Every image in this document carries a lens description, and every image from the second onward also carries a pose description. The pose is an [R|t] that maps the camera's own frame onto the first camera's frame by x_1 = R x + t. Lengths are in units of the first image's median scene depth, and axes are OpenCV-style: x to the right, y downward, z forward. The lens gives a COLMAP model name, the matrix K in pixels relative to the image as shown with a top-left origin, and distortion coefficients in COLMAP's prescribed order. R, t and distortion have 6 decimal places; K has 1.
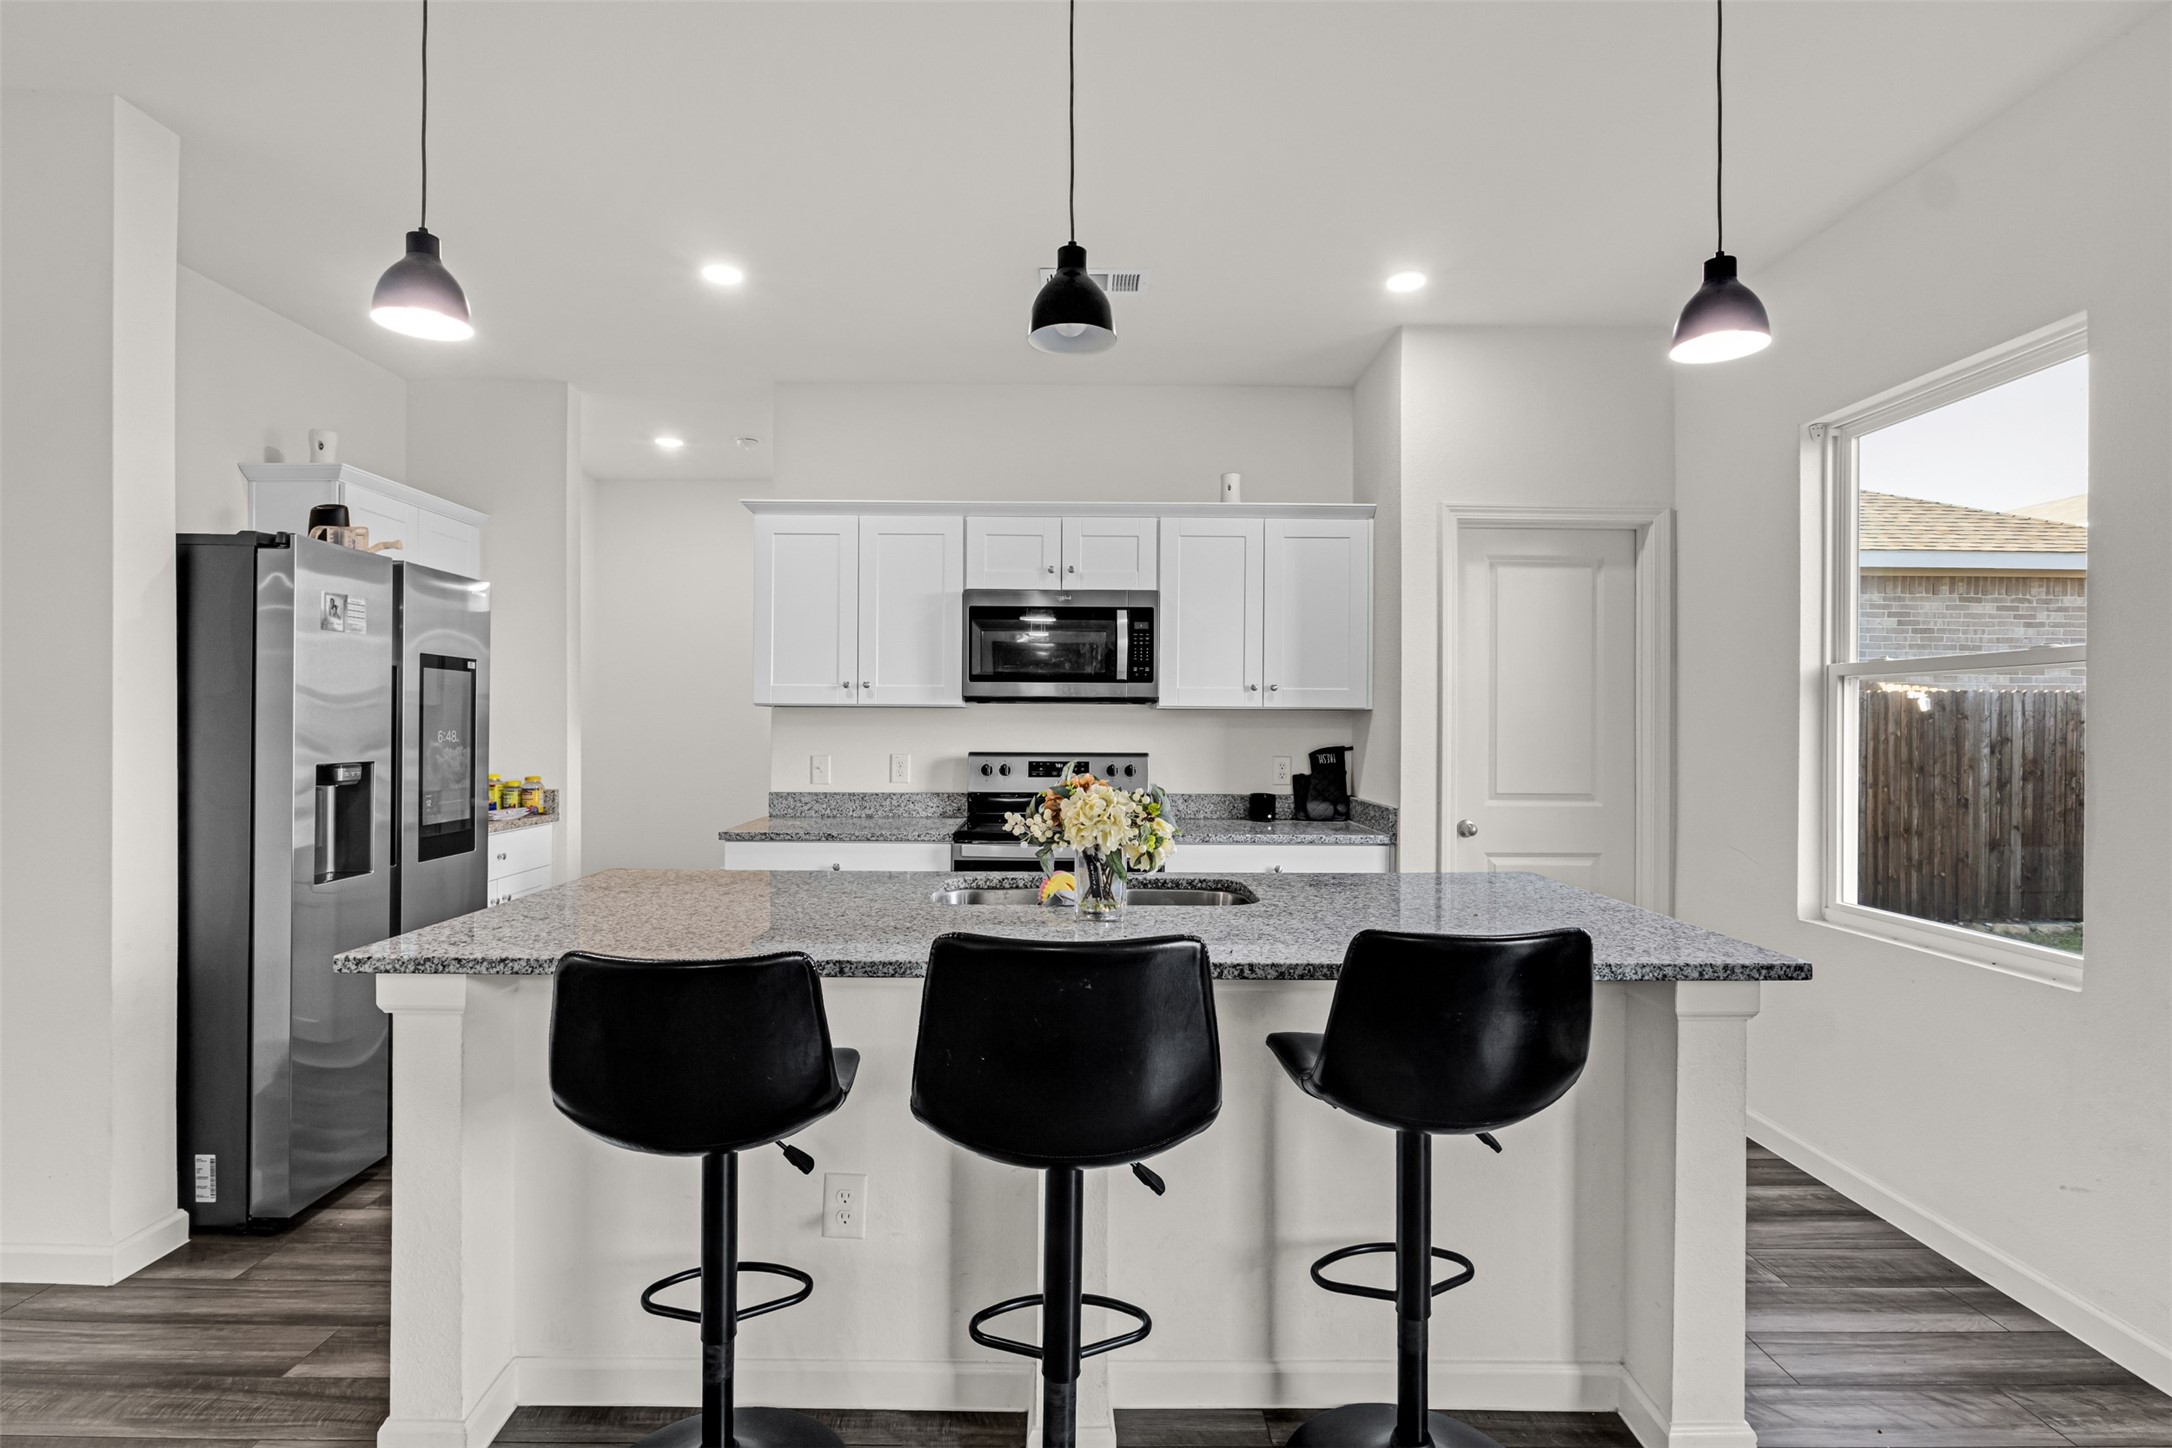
lens RADIAL K [[1023.8, 0, 1072.3], [0, 1023.8, 717.6], [0, 0, 1]] dist [0.006842, 0.001039]
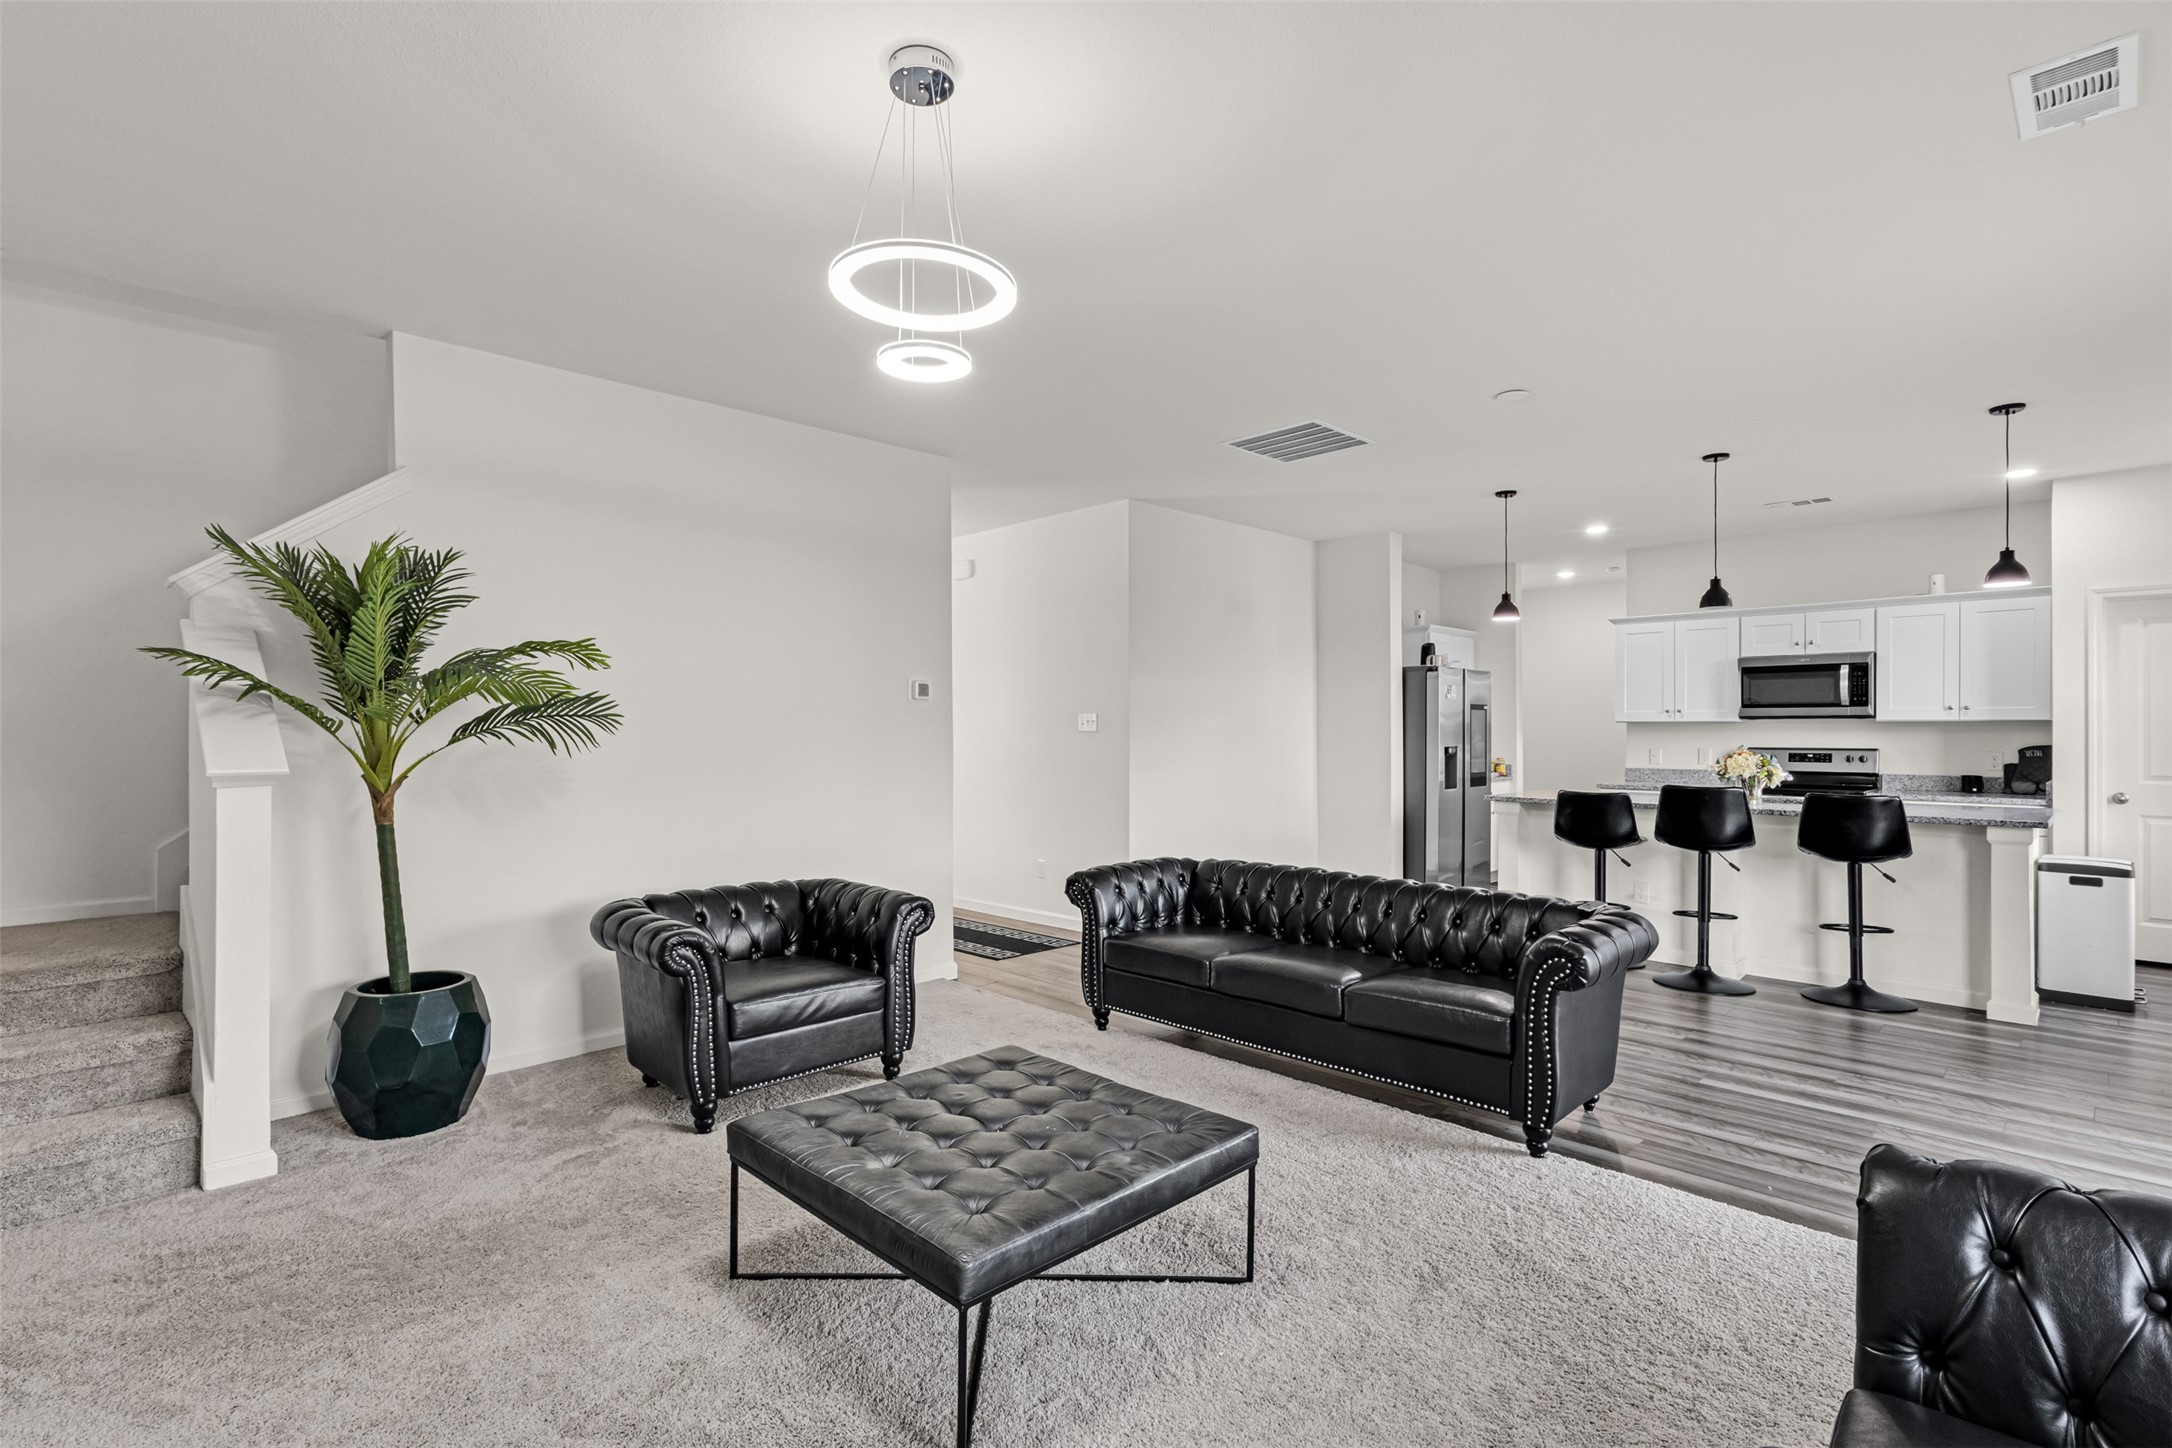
lens RADIAL K [[1023.8, 0, 1069.6], [0, 1023.8, 722.9], [0, 0, 1]] dist [0.006842, 0.001039]
pose [[0.691993, -0.010728, -0.721825, 0.397006], [0.007431, 0.999942, -0.007738, -0.003379], [0.721866, -0.000010, 0.692033, -1.155256]]
